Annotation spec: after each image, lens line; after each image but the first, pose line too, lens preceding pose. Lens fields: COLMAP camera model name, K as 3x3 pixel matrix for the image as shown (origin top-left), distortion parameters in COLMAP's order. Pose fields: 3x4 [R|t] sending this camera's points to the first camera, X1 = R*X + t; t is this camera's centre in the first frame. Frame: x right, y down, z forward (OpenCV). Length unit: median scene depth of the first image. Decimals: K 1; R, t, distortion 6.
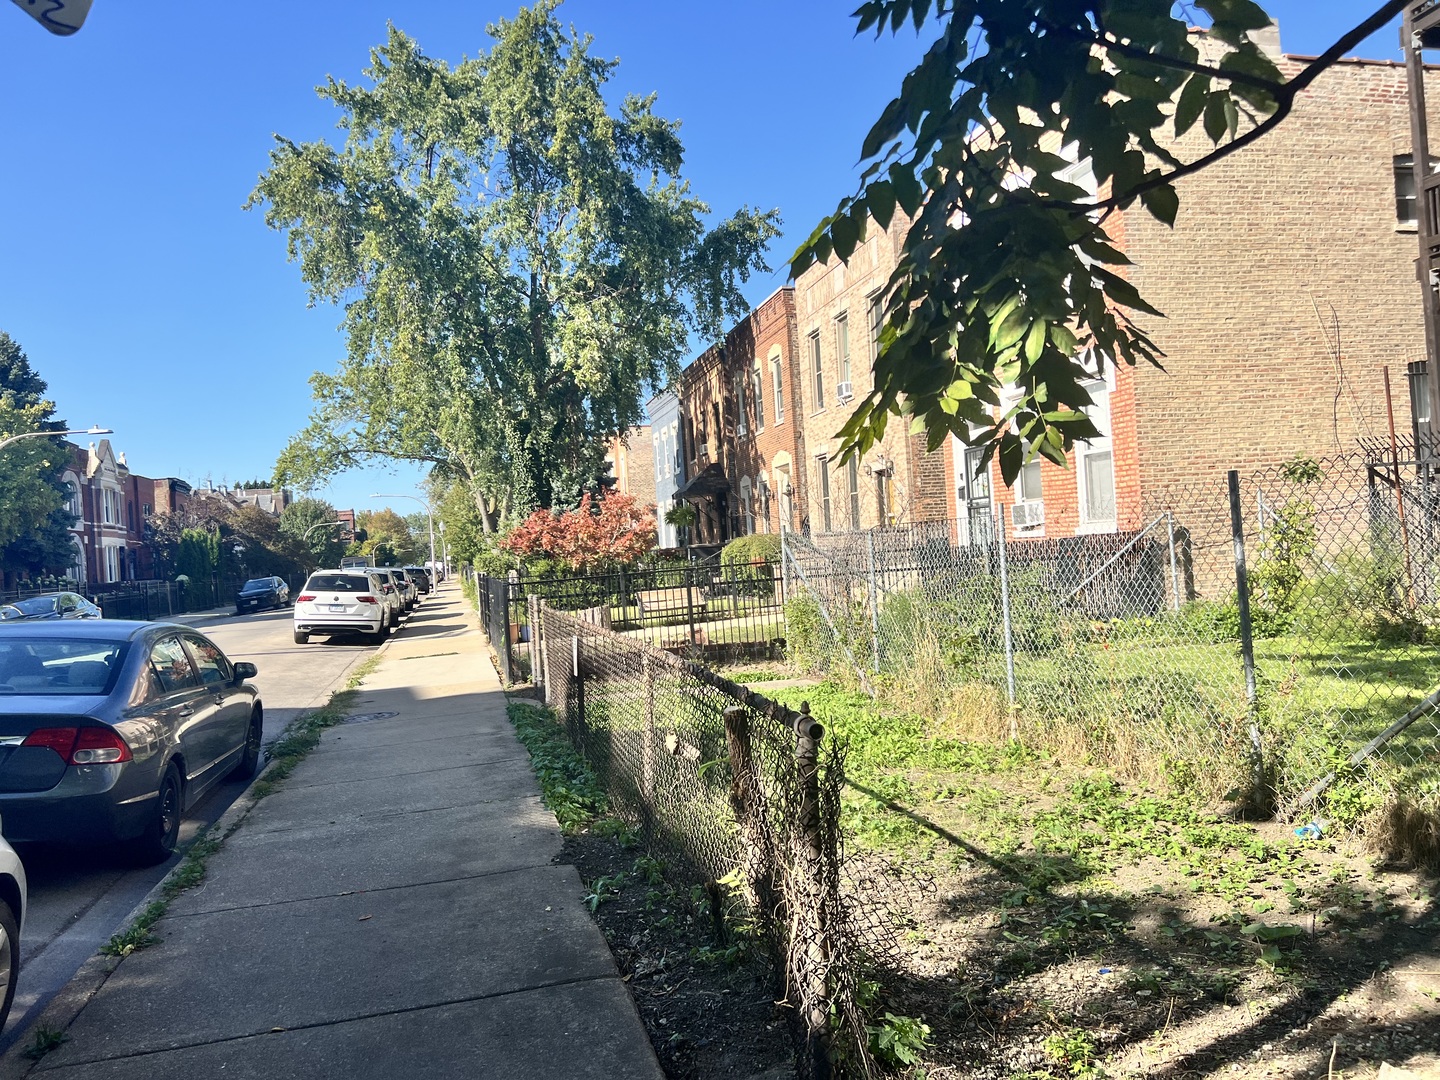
lens RADIAL K [[1089.6, 0, 729.0], [0, 1089.6, 544.5], [0, 0, 1]] dist [0.101451, -0.147075]
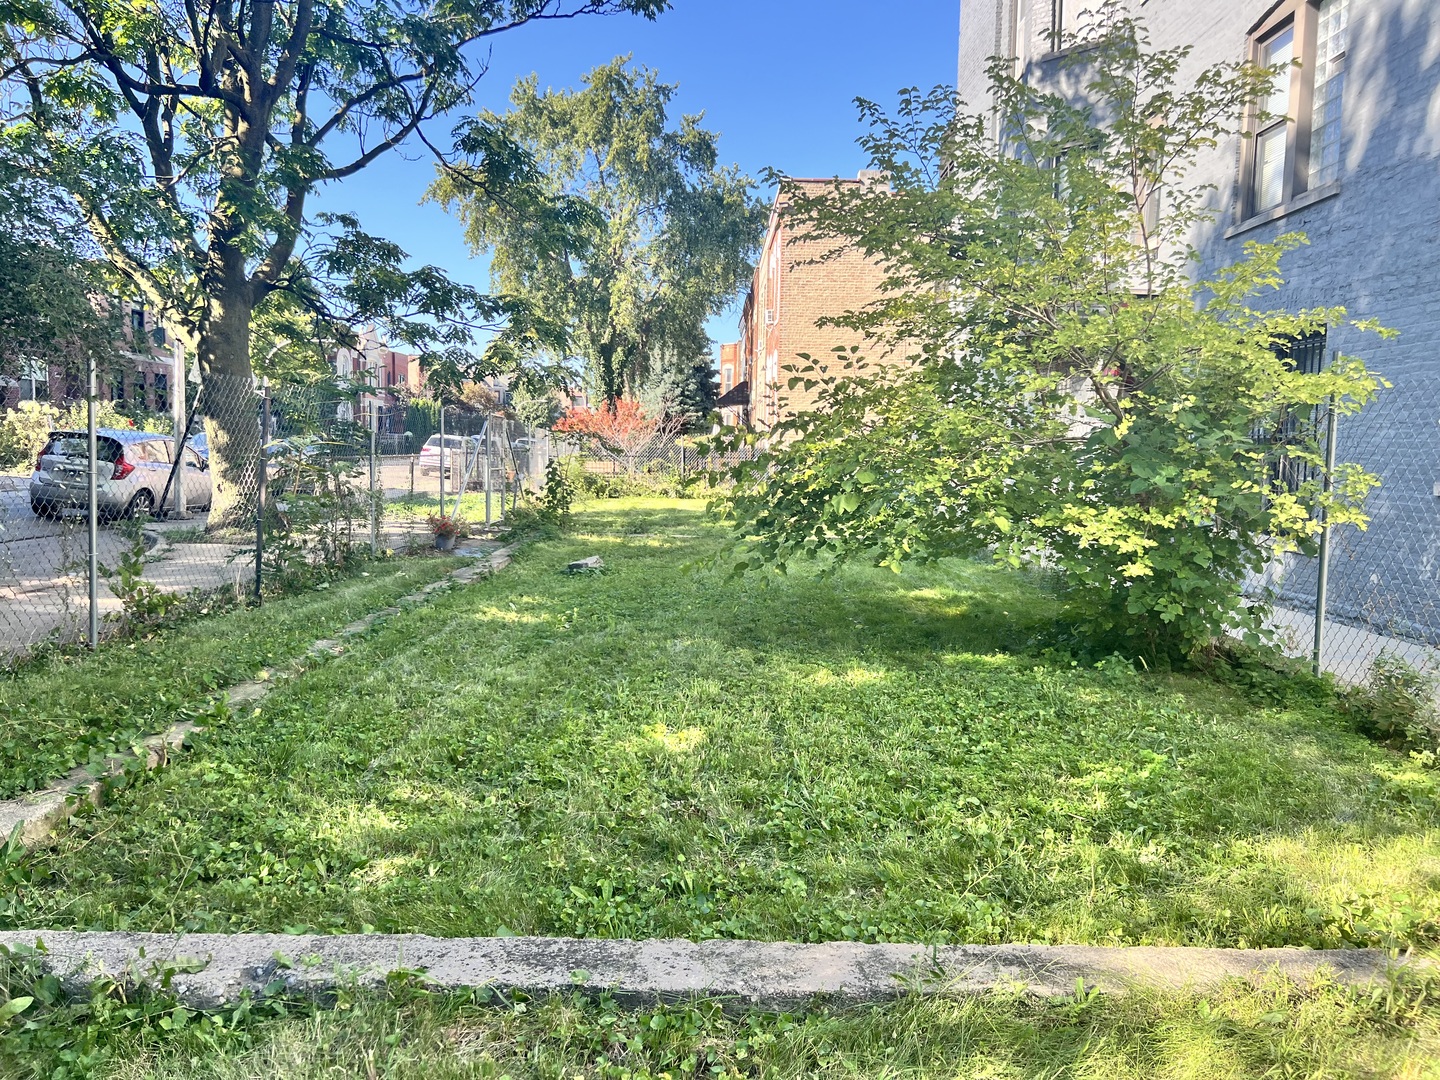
lens RADIAL K [[1085.2, 0, 713.4], [0, 1085.2, 538.9], [0, 0, 1]] dist [0.049246, -0.052160]
pose [[0.969969, 0.102323, -0.220658, 0.346531], [-0.081314, 0.991424, 0.102301, -0.019667], [0.229233, -0.081287, 0.969971, -0.438109]]
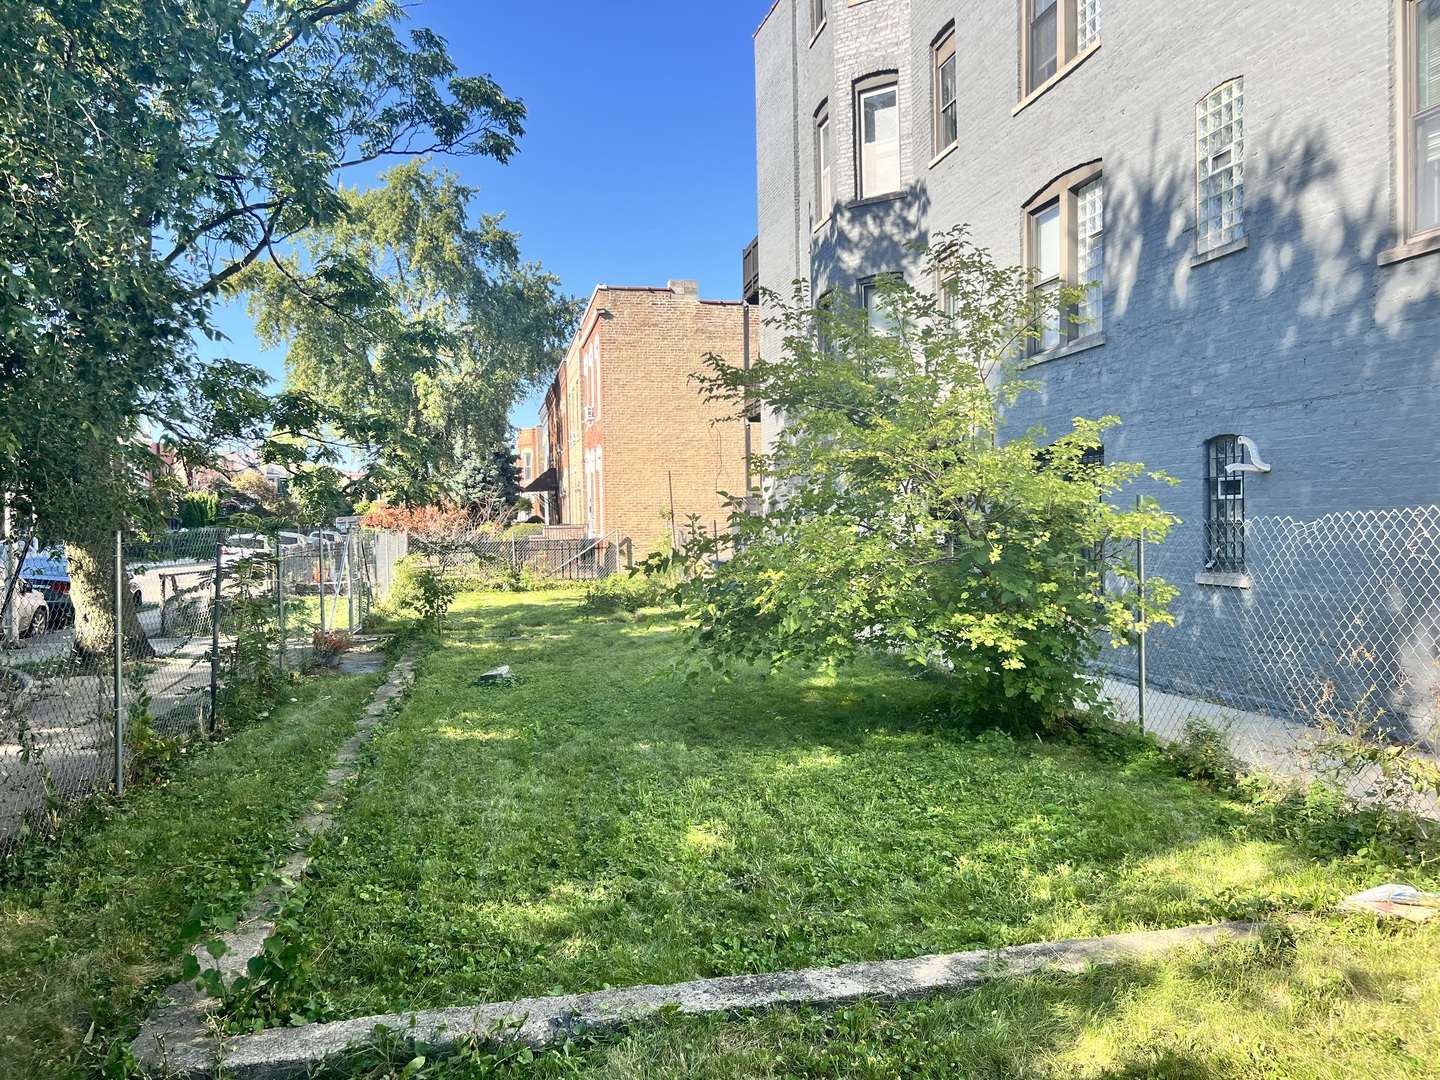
lens RADIAL K [[1084.7, 0, 725.9], [0, 1084.7, 544.9], [0, 0, 1]] dist [0.045023, -0.043811]
pose [[0.998631, 0.046849, -0.023271, 0.316324], [-0.046226, 0.998576, 0.026636, -0.031224], [0.024486, -0.025524, 0.999374, -0.484550]]
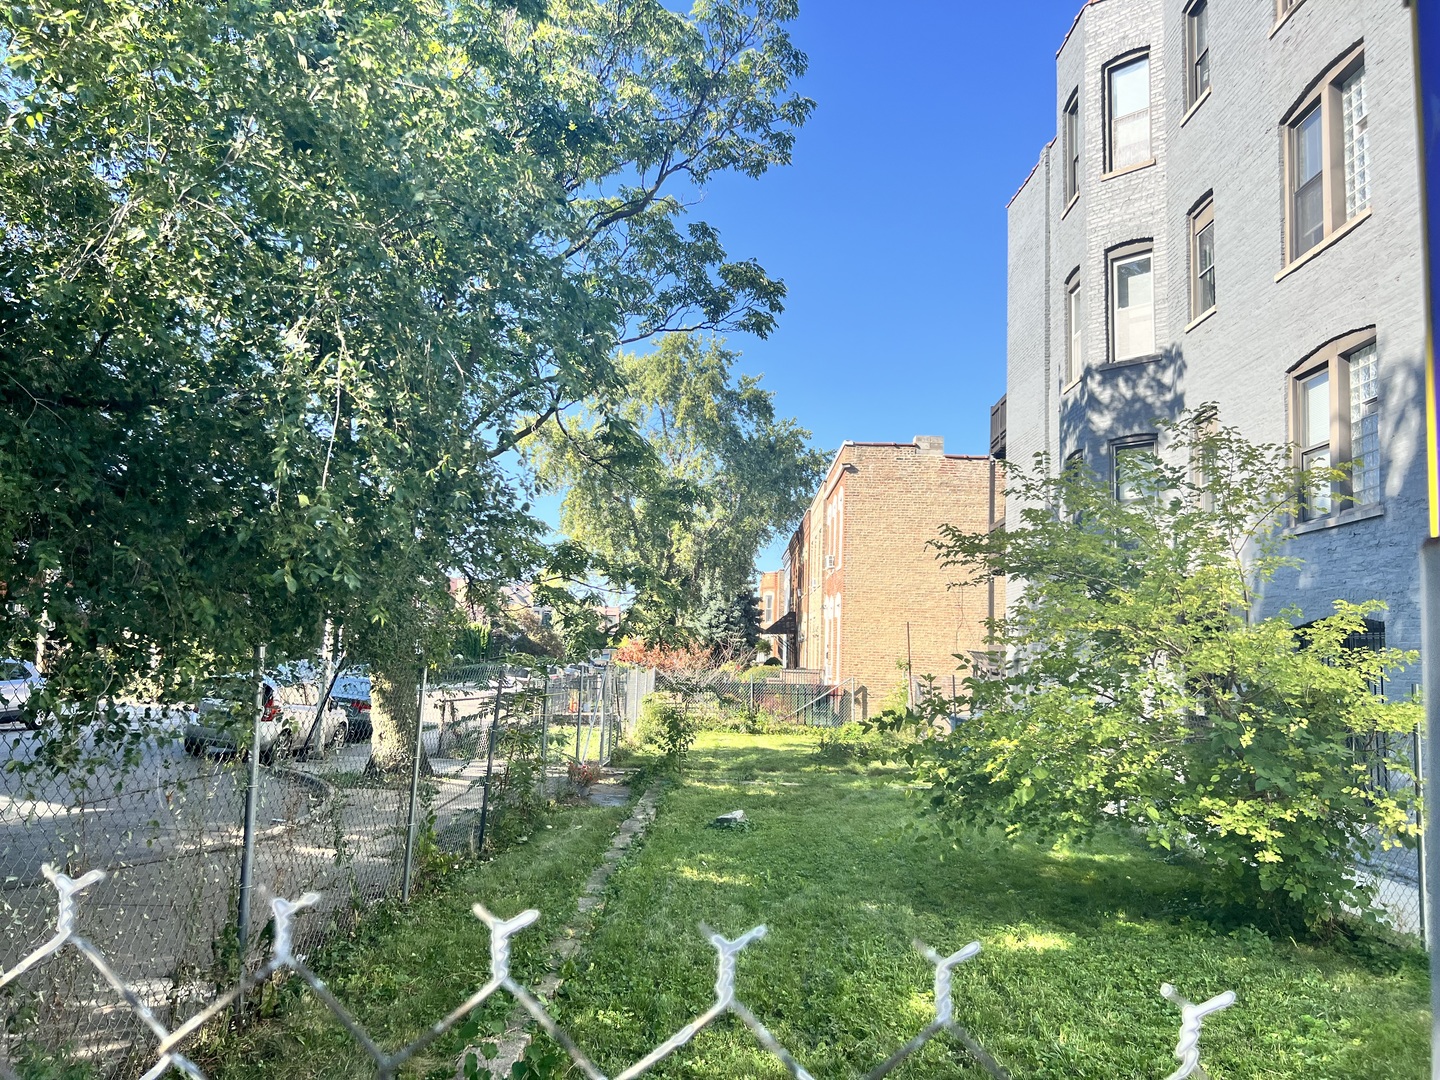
lens RADIAL K [[1084.8, 0, 713.8], [0, 1084.8, 546.0], [0, 0, 1]] dist [0.048738, -0.051449]
pose [[0.963477, 0.069177, -0.258703, 0.318541], [-0.094686, 0.991657, -0.087467, -0.034905], [0.250494, 0.108768, 0.961989, -0.499462]]
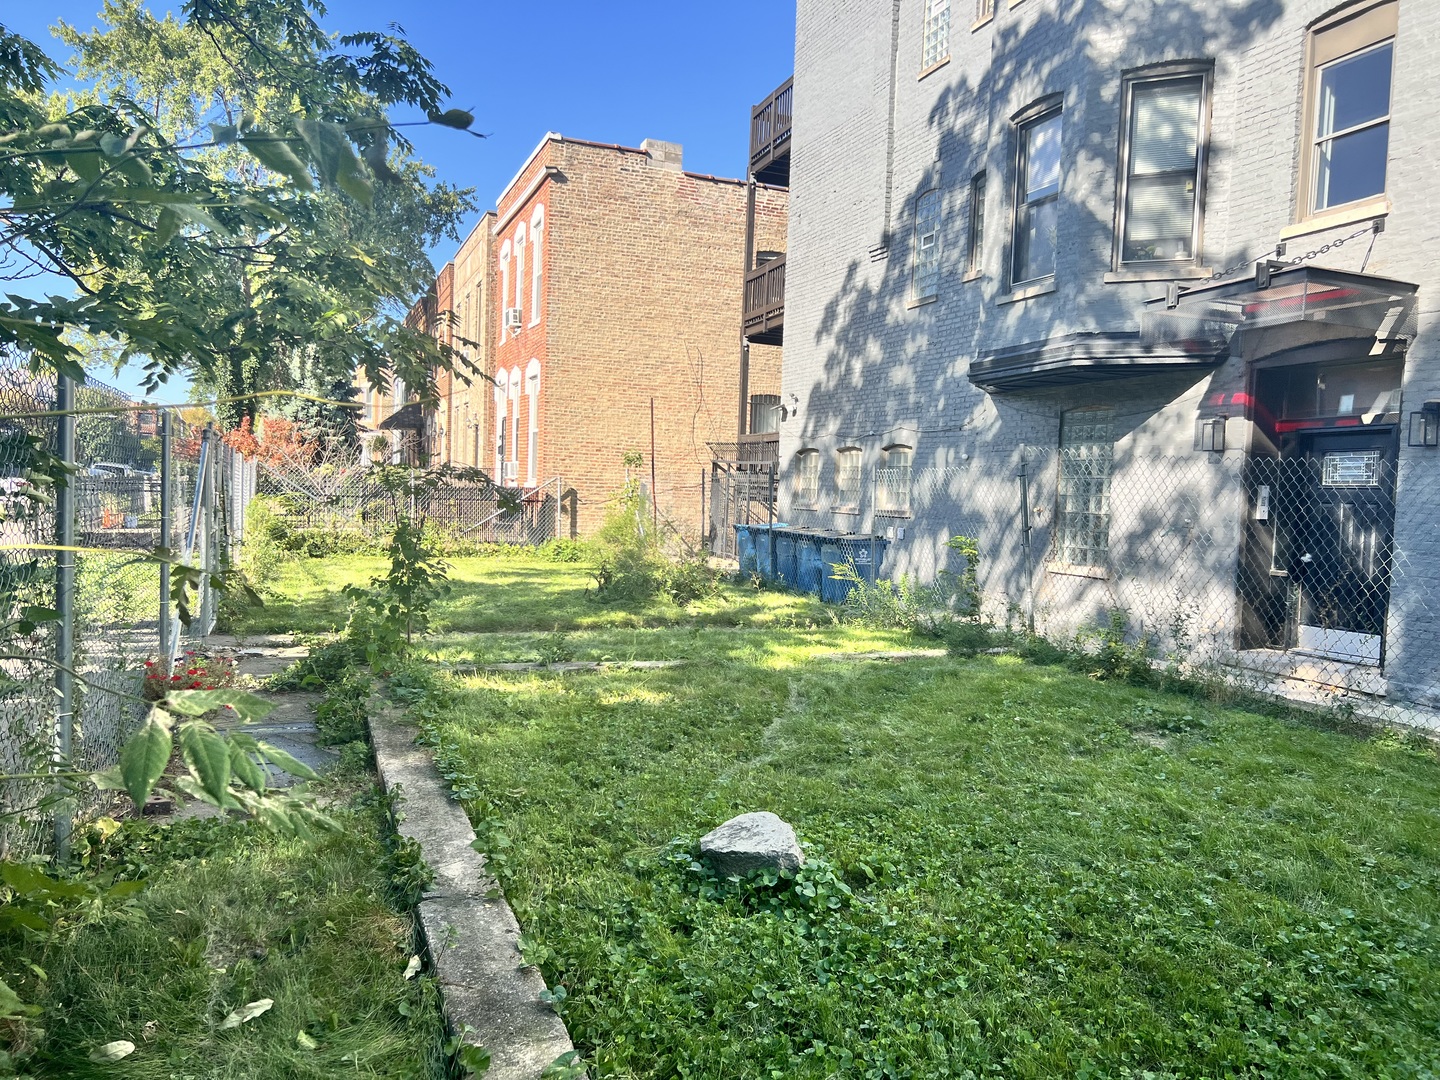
lens RADIAL K [[1089.6, 0, 729.0], [0, 1089.6, 544.5], [0, 0, 1]] dist [0.101451, -0.147075]
pose [[0.985503, 0.092139, 0.142455, 0.205778], [-0.099341, 0.994068, 0.044284, -0.013120], [-0.137530, -0.057794, 0.988810, -0.237977]]
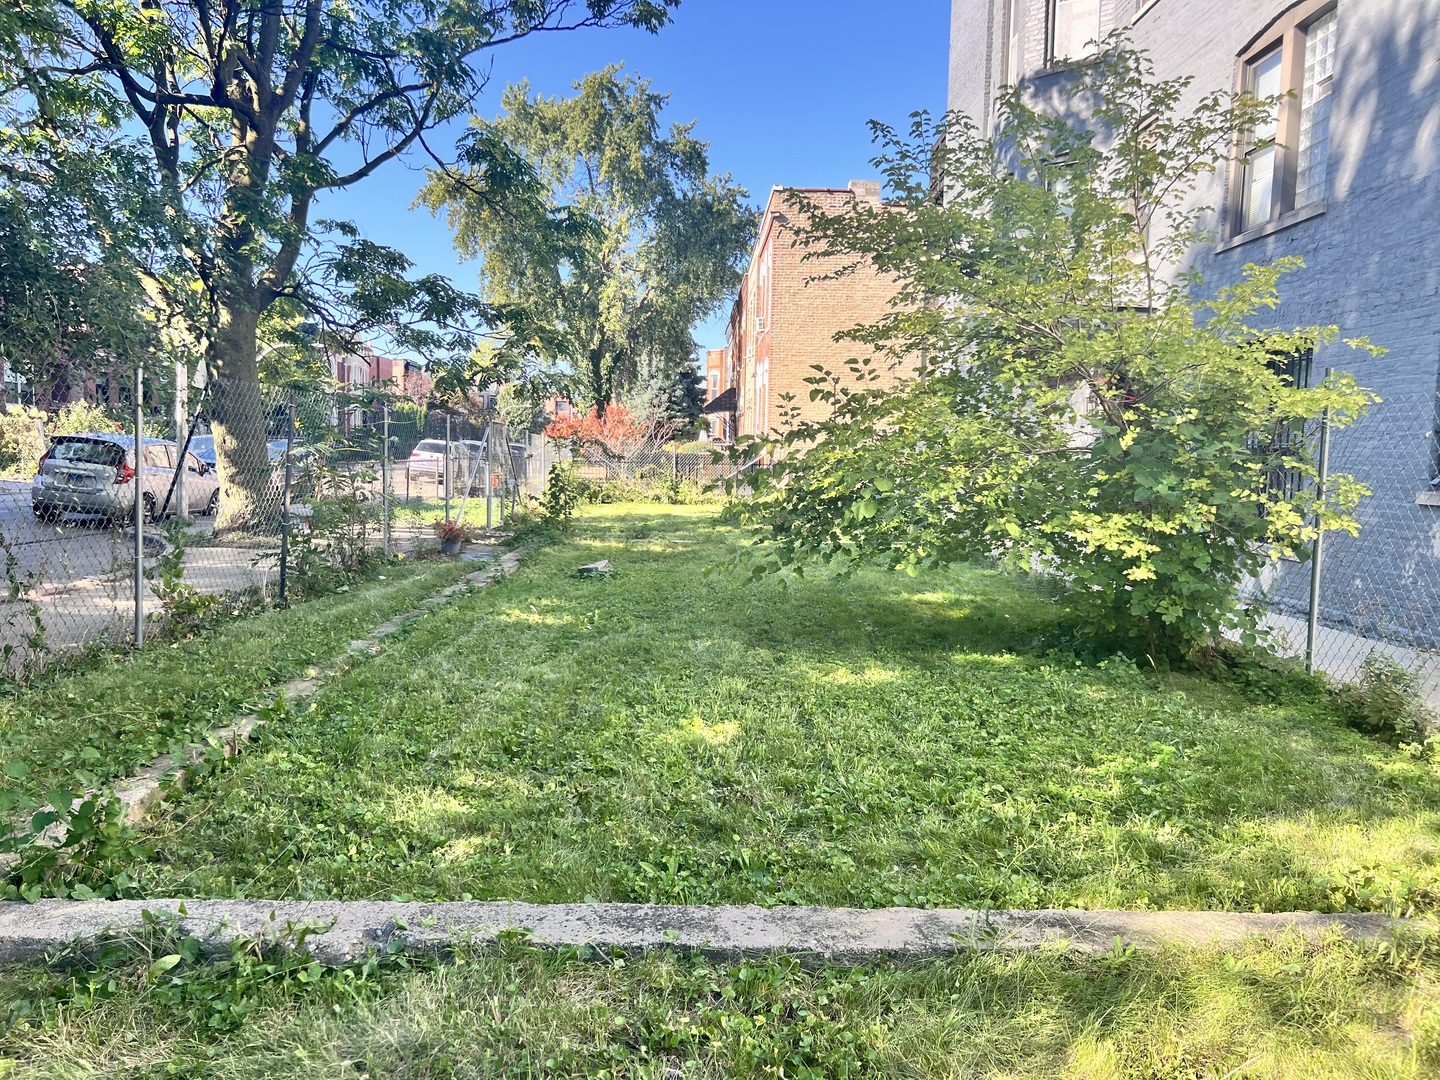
lens RADIAL K [[1084.8, 0, 713.8], [0, 1084.8, 546.0], [0, 0, 1]] dist [0.048738, -0.051449]
pose [[0.973245, 0.104875, -0.204441, 0.340817], [-0.085300, 0.991085, 0.102341, -0.019753], [0.213351, -0.082164, 0.973514, -0.448644]]
